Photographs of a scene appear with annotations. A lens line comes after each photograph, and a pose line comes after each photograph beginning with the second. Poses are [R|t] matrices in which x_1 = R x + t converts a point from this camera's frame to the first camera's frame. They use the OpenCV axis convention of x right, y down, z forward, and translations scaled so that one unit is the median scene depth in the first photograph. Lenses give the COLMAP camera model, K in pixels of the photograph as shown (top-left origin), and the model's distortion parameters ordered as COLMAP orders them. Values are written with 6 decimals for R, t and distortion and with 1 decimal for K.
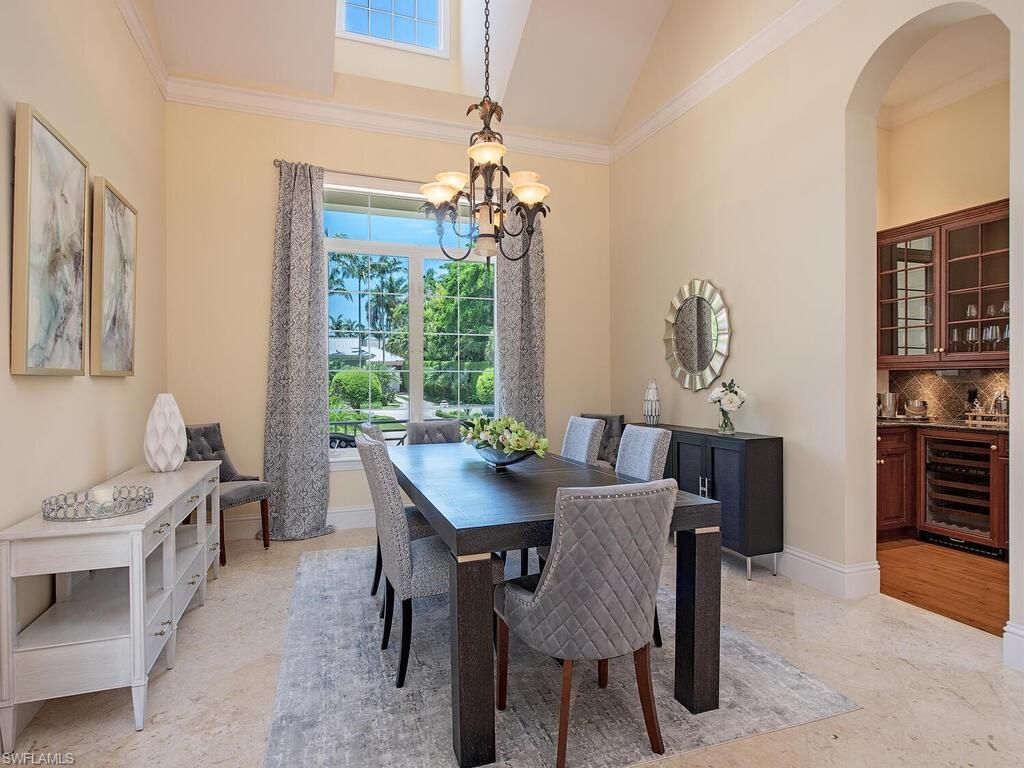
lens RADIAL K [[557.3, 0, 515.3], [0, 557.3, 383.7], [0, 0, 1]] dist [-0.005218, -0.001265]
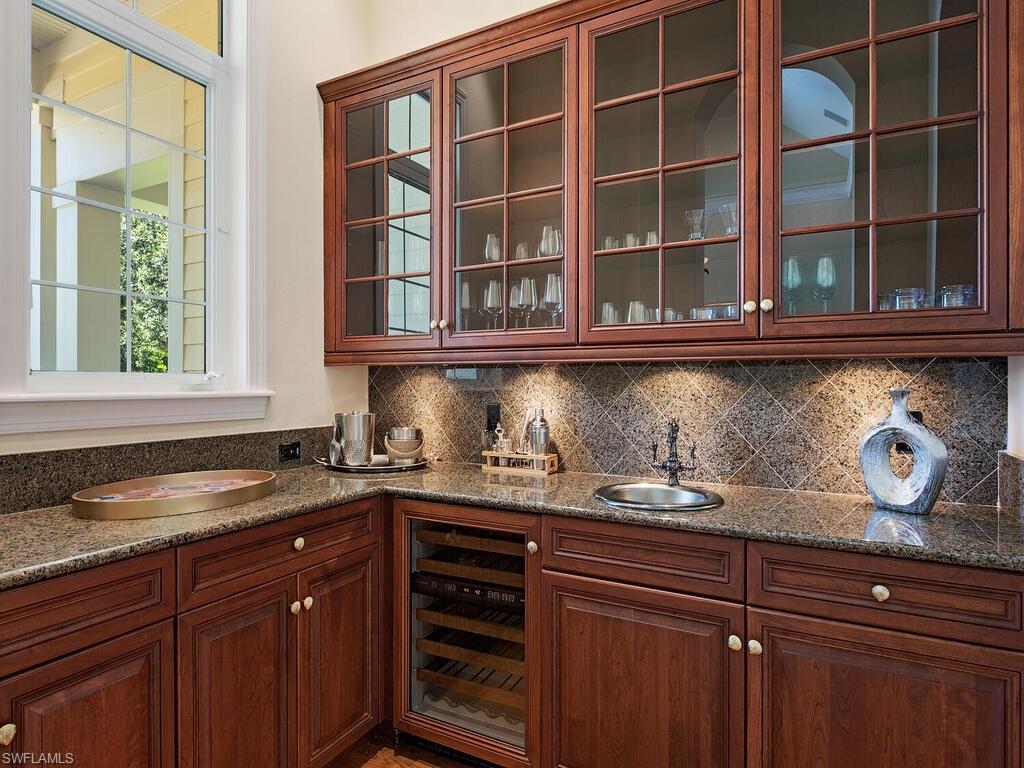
lens RADIAL K [[557.3, 0, 515.2], [0, 557.3, 386.1], [0, 0, 1]] dist [-0.005218, -0.001265]
pose [[0.745188, 0.001545, 0.666852, 0.501659], [-0.001830, 0.999998, -0.000272, -0.007544], [-0.666851, -0.001017, 0.745190, 0.609872]]
